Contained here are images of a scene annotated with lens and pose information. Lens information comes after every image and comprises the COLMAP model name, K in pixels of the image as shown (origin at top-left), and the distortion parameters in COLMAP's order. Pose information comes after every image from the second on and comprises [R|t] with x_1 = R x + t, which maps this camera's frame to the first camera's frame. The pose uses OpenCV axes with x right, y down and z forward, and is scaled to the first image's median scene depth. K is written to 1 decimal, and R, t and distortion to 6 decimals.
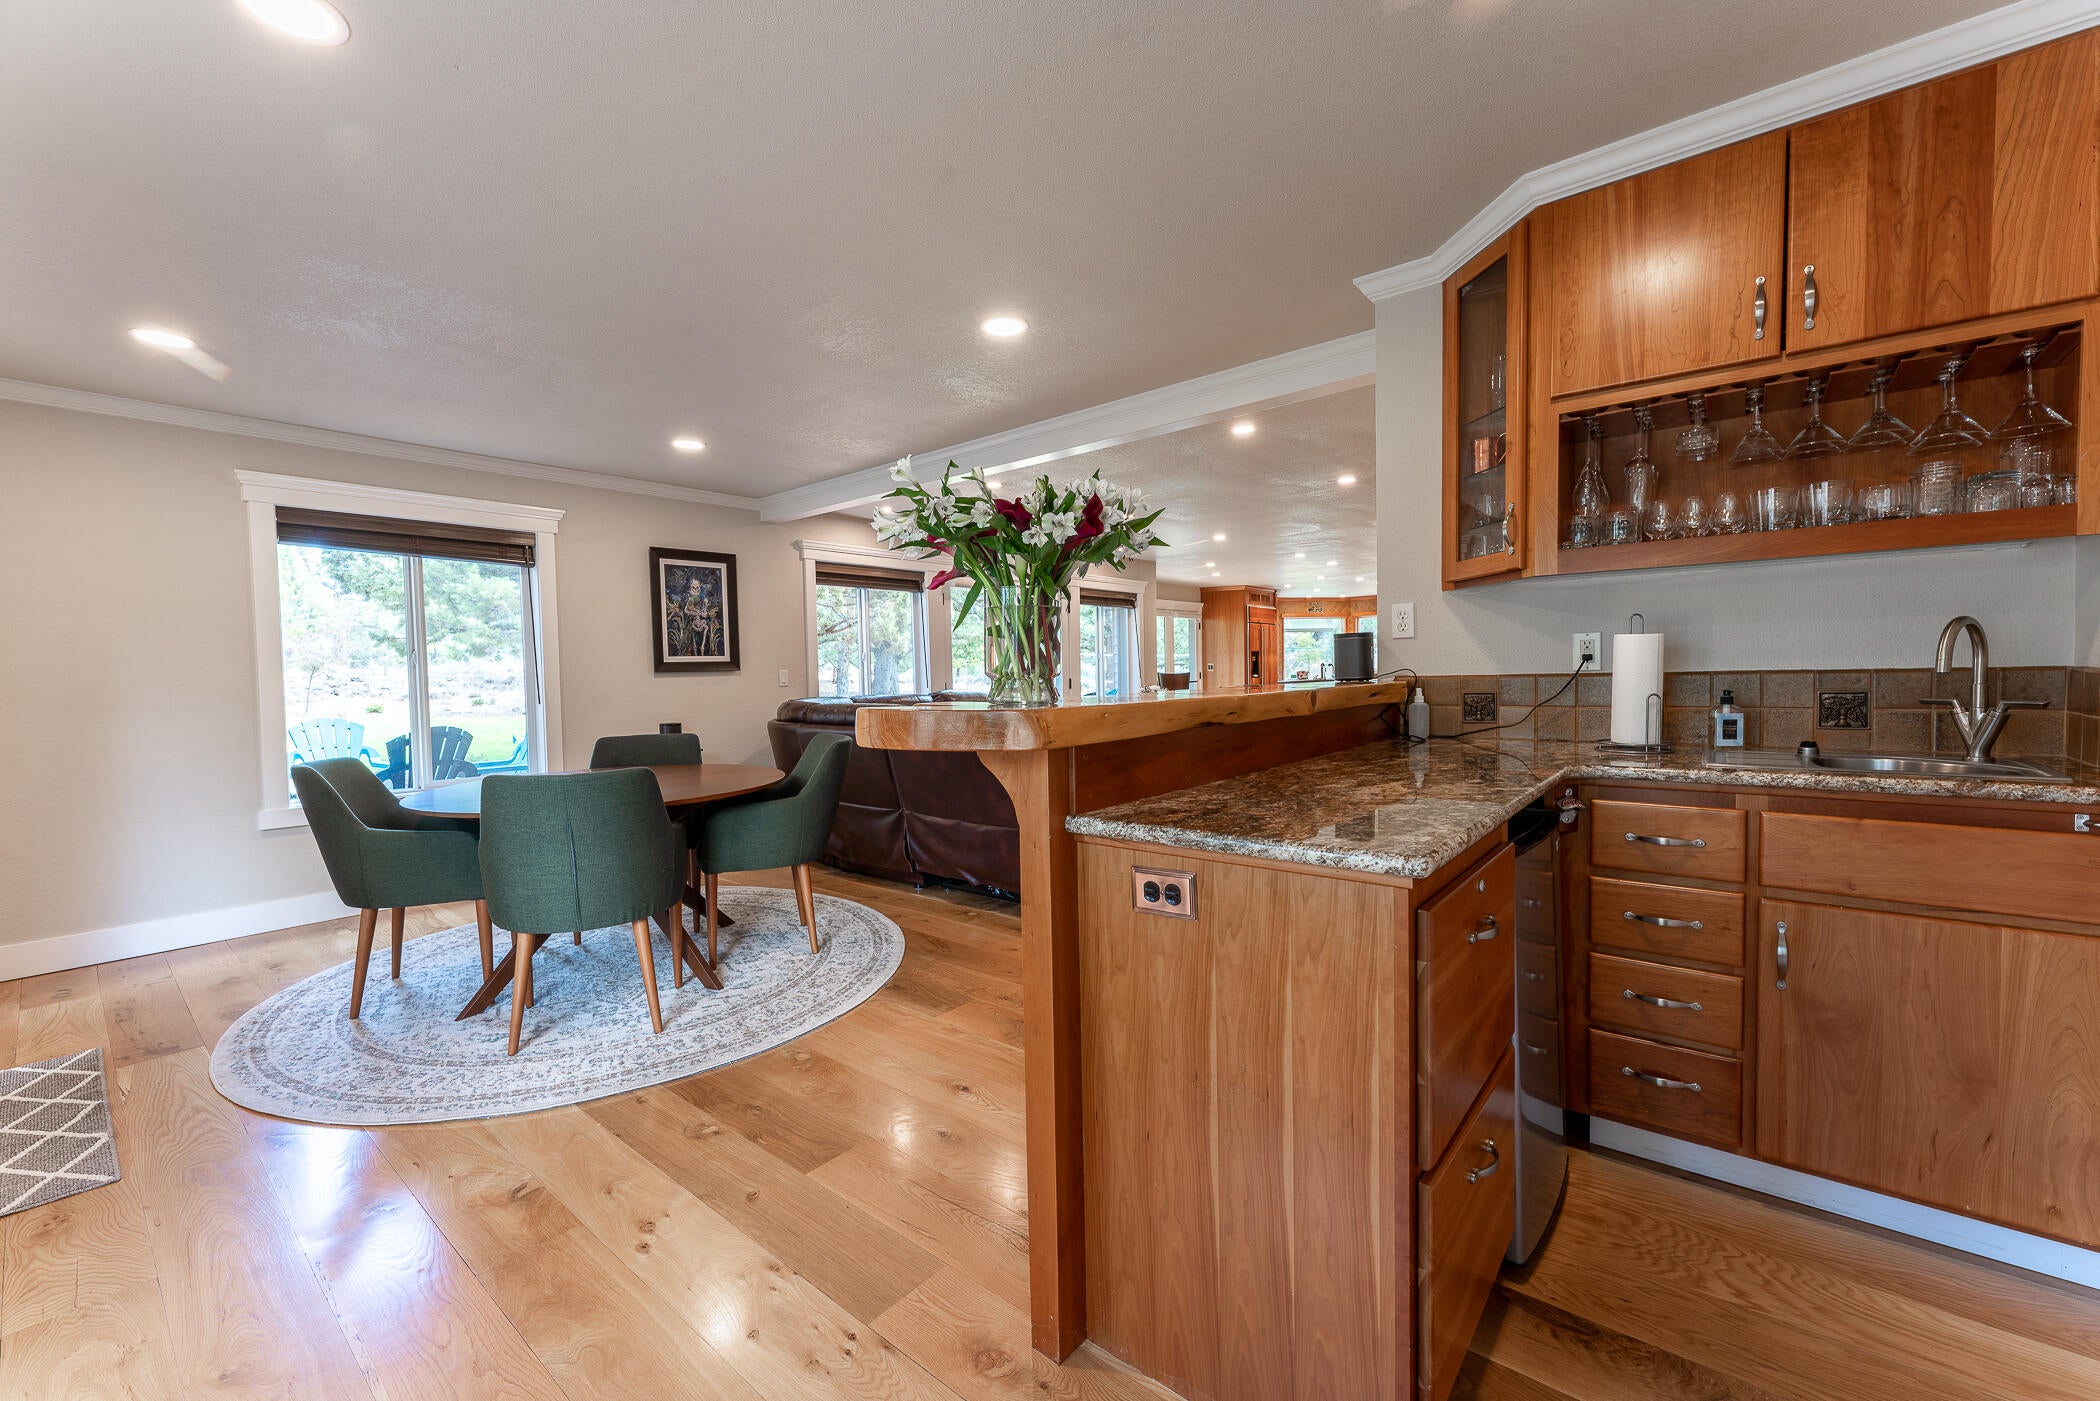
lens RADIAL K [[853.0, 0, 1016.4], [0, 853.0, 706.1], [0, 0, 1]] dist [-0.002177, -0.000422]
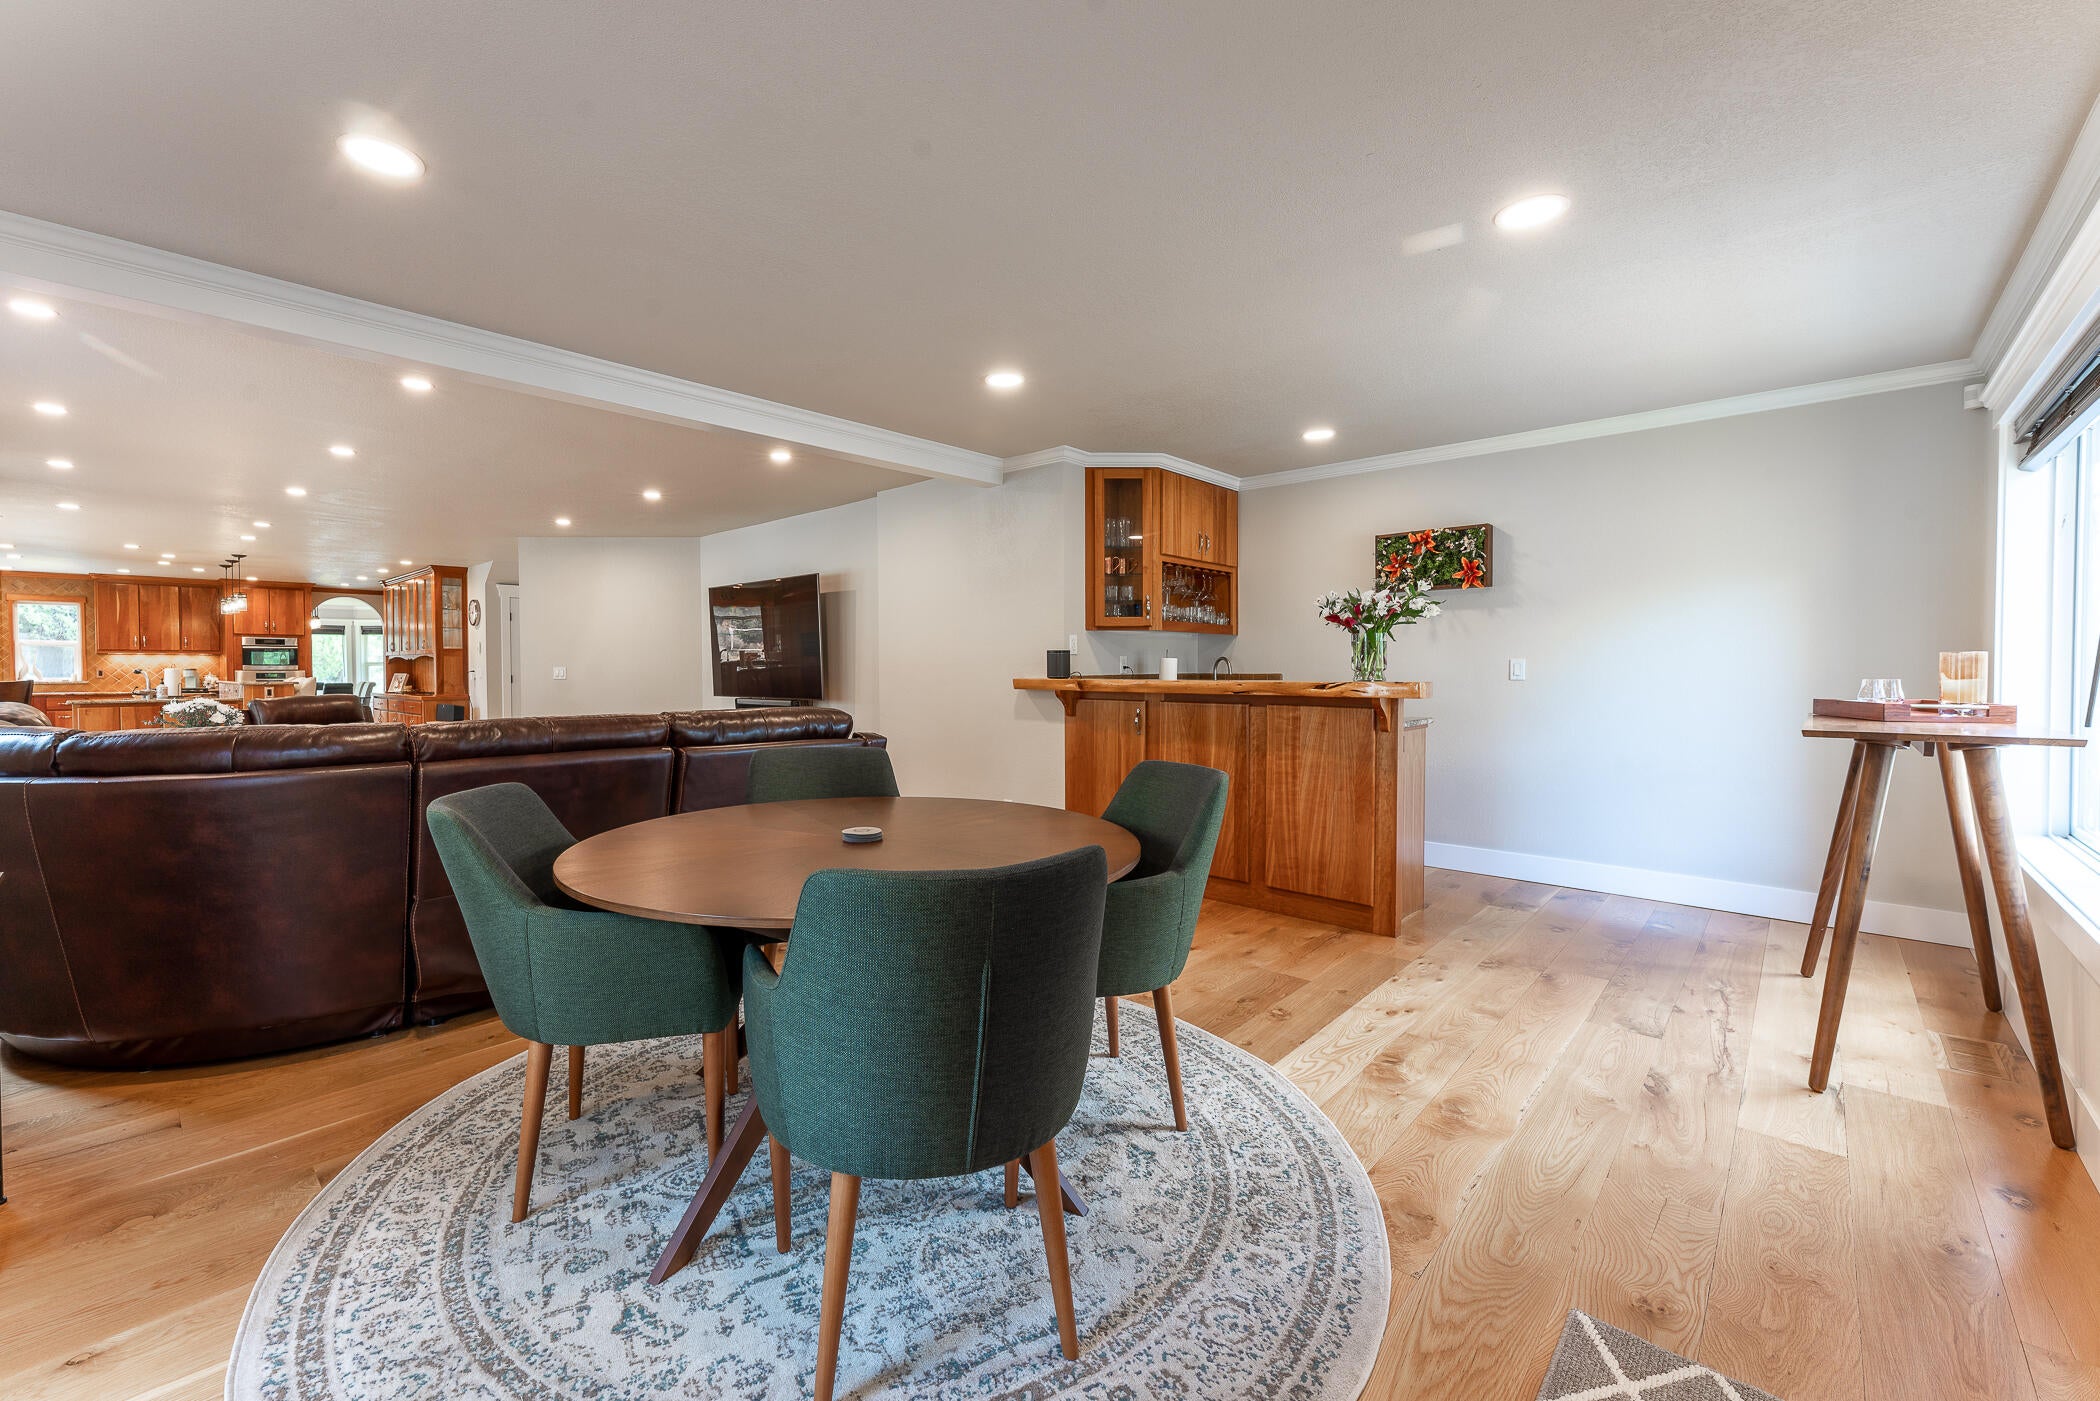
lens RADIAL K [[853.0, 0, 1016.4], [0, 853.0, 706.1], [0, 0, 1]] dist [-0.002177, -0.000422]
pose [[0.035507, -0.019286, 0.999183, -1.381176], [0.042405, 0.998942, 0.017774, -0.013271], [-0.998469, 0.041739, 0.036288, 1.098085]]
